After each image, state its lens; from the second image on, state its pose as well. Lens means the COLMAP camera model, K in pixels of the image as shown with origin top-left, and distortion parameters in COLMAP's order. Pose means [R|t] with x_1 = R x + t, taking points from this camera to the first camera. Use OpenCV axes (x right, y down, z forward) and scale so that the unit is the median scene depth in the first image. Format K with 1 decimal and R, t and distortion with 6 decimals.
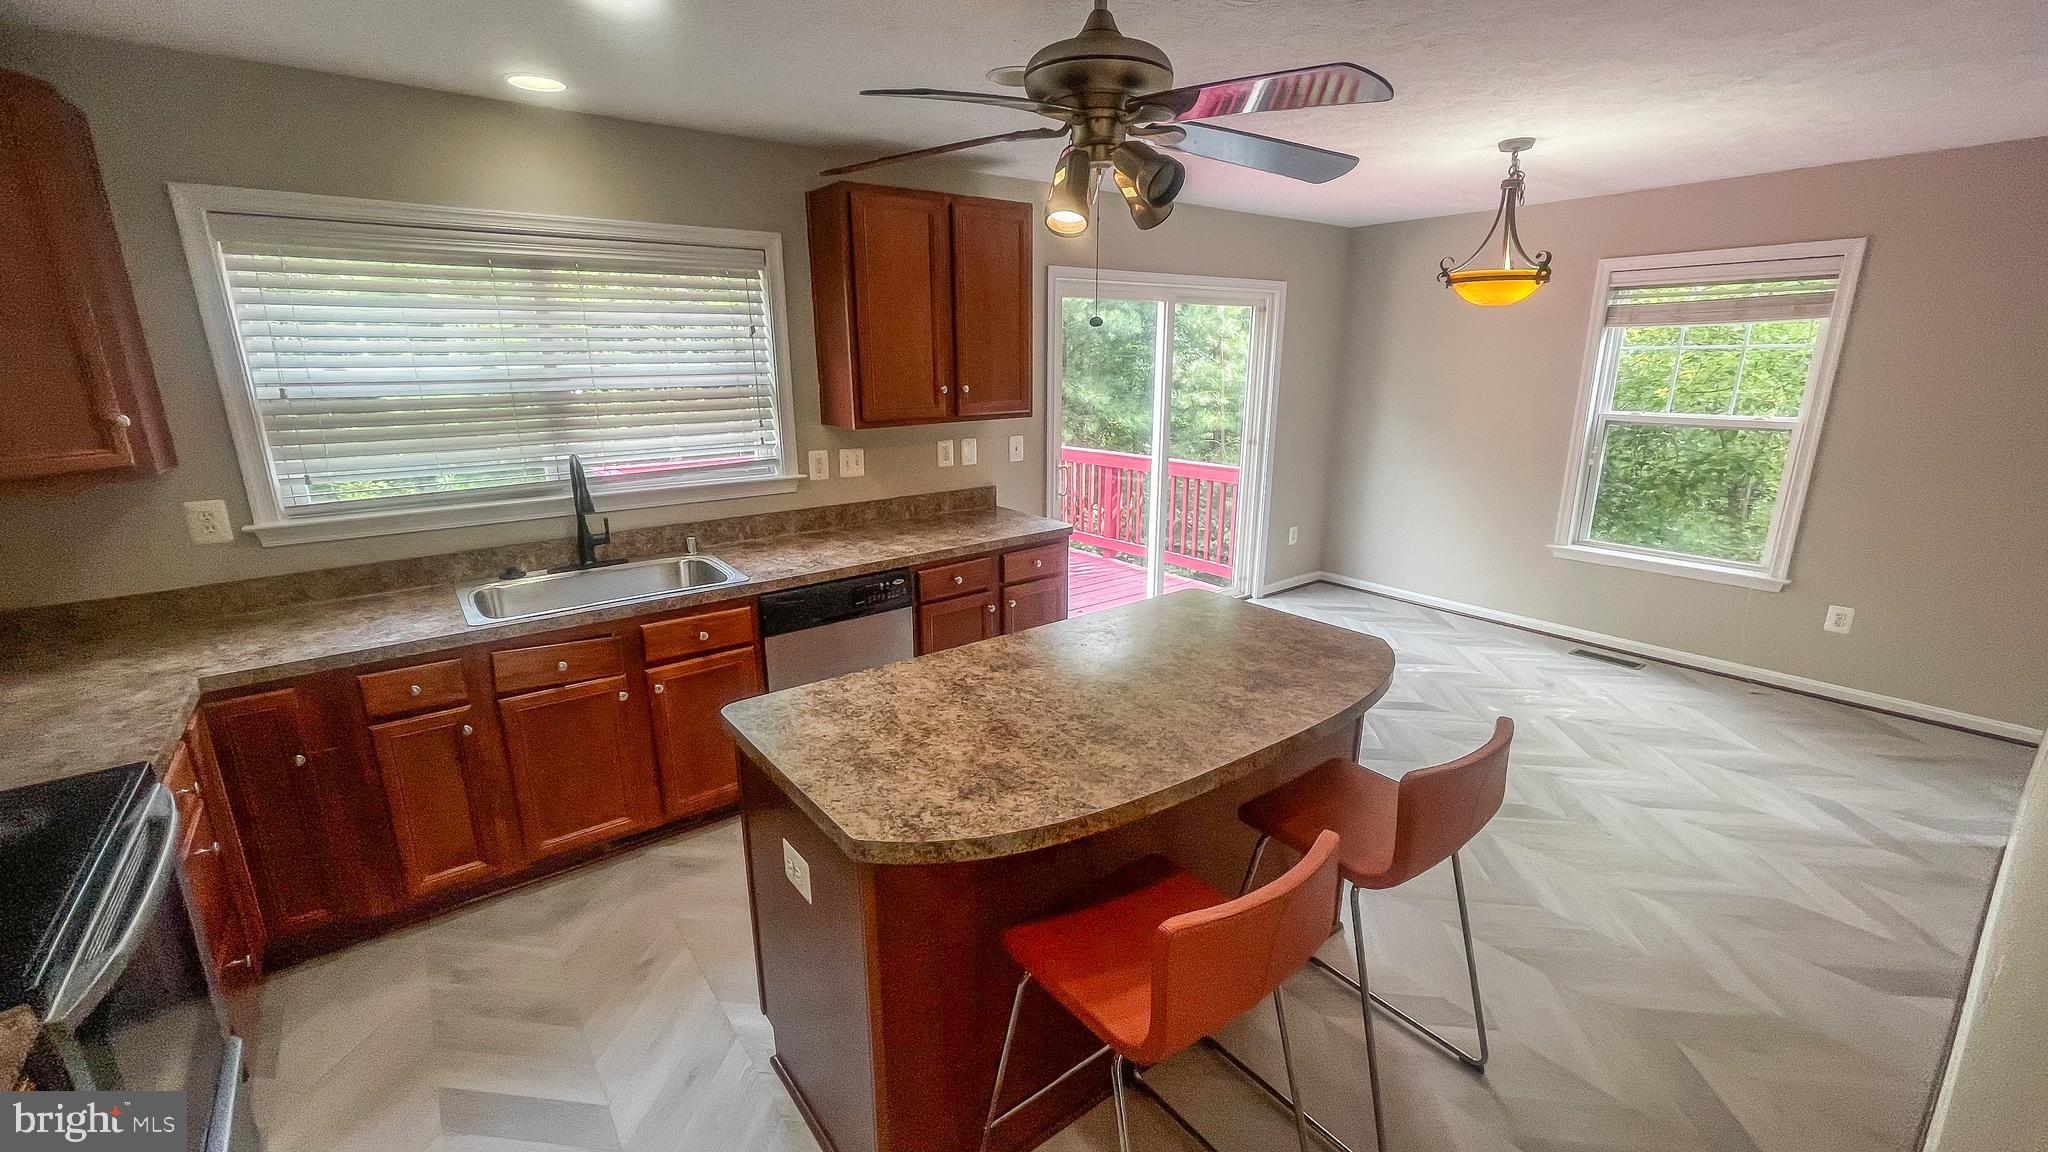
lens RADIAL K [[825.9, 0, 1016.2], [0, 825.9, 581.9], [0, 0, 1]] dist [-0.002541, -0.000222]
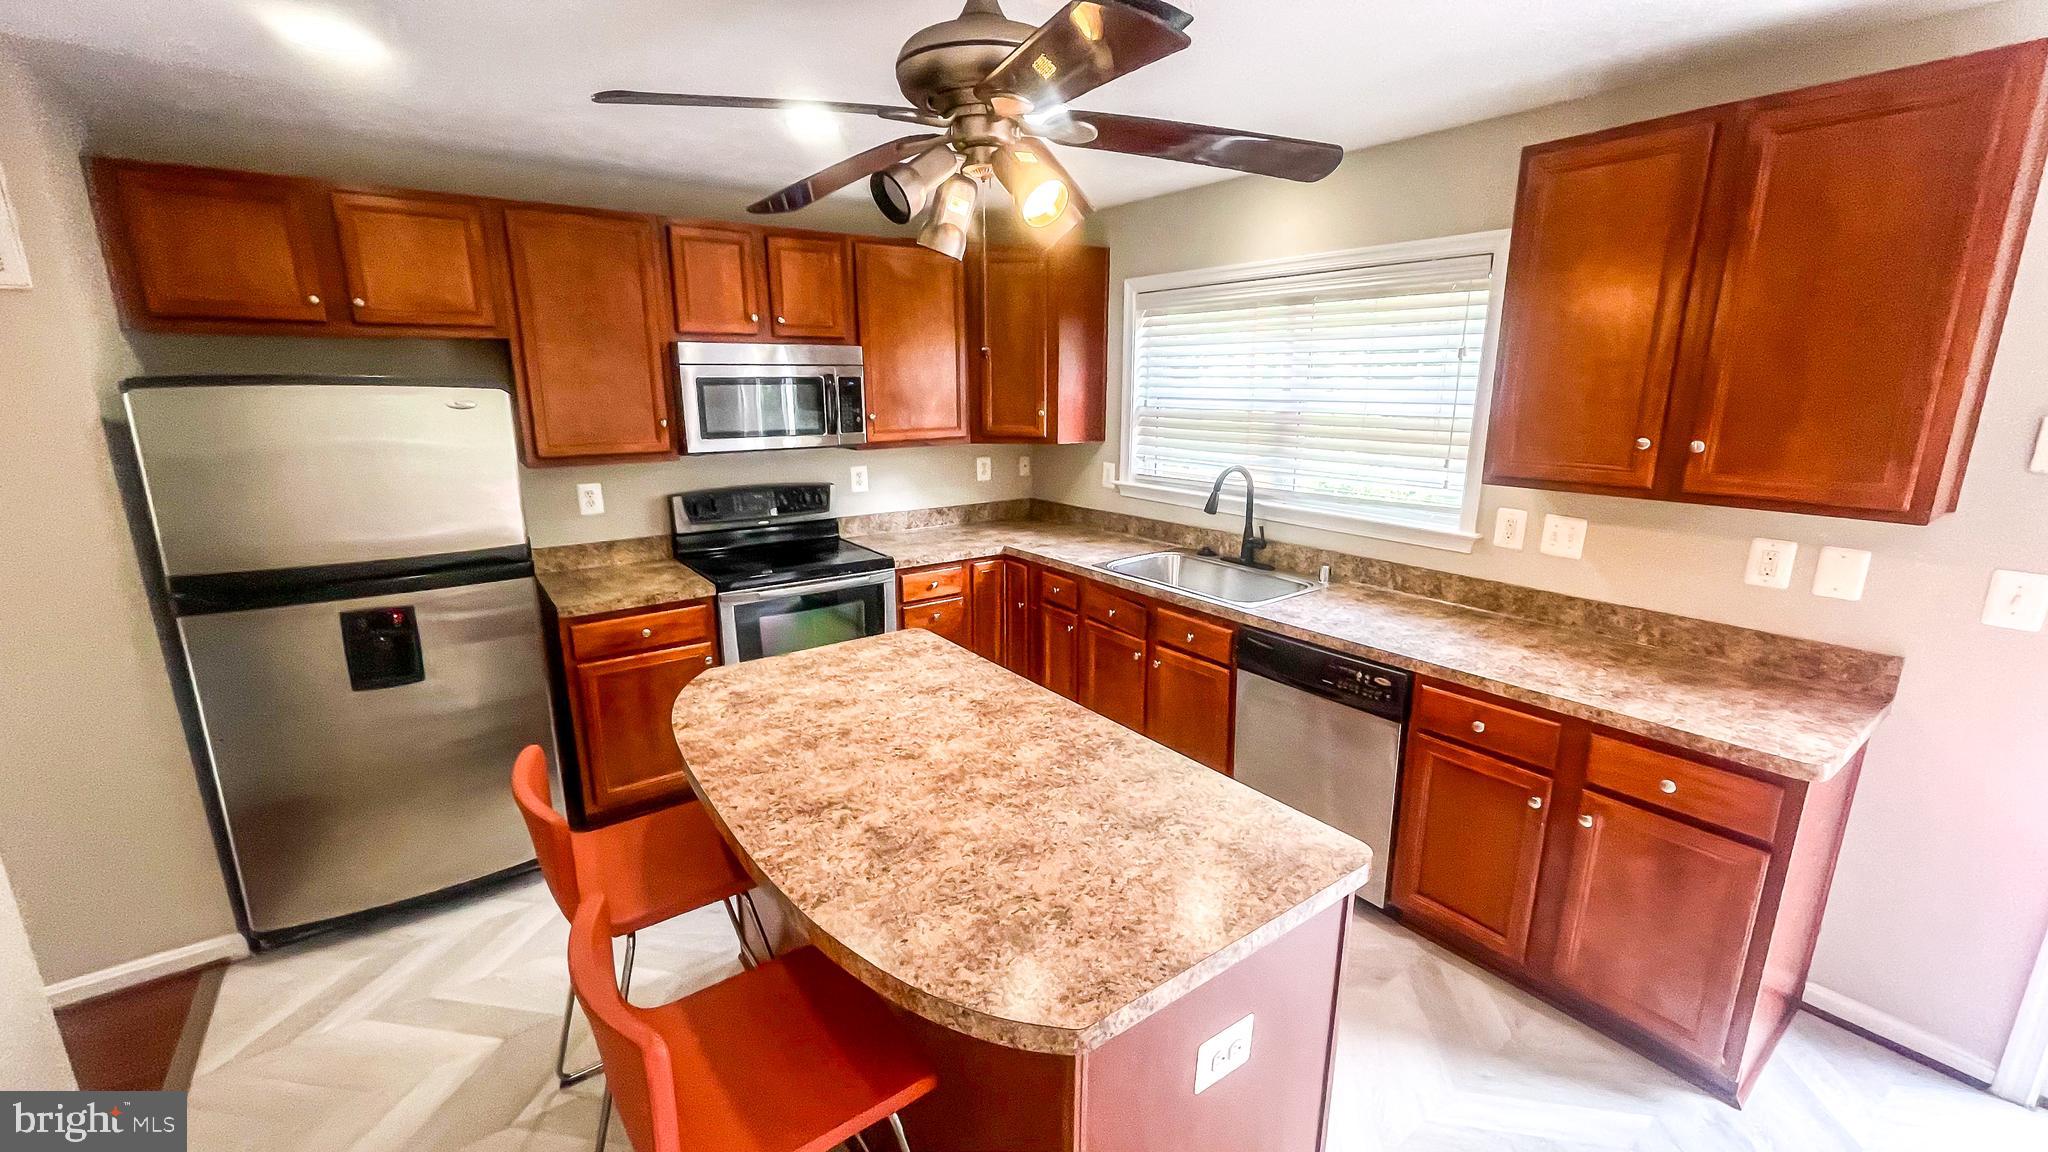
lens RADIAL K [[825.9, 0, 1018.8], [0, 825.9, 570.4], [0, 0, 1]] dist [-0.002541, -0.000222]
pose [[-0.019992, 0.232908, -0.972293, 0.596171], [-0.265495, 0.936336, 0.229754, -0.187020], [0.963905, 0.262732, 0.043117, 0.641357]]
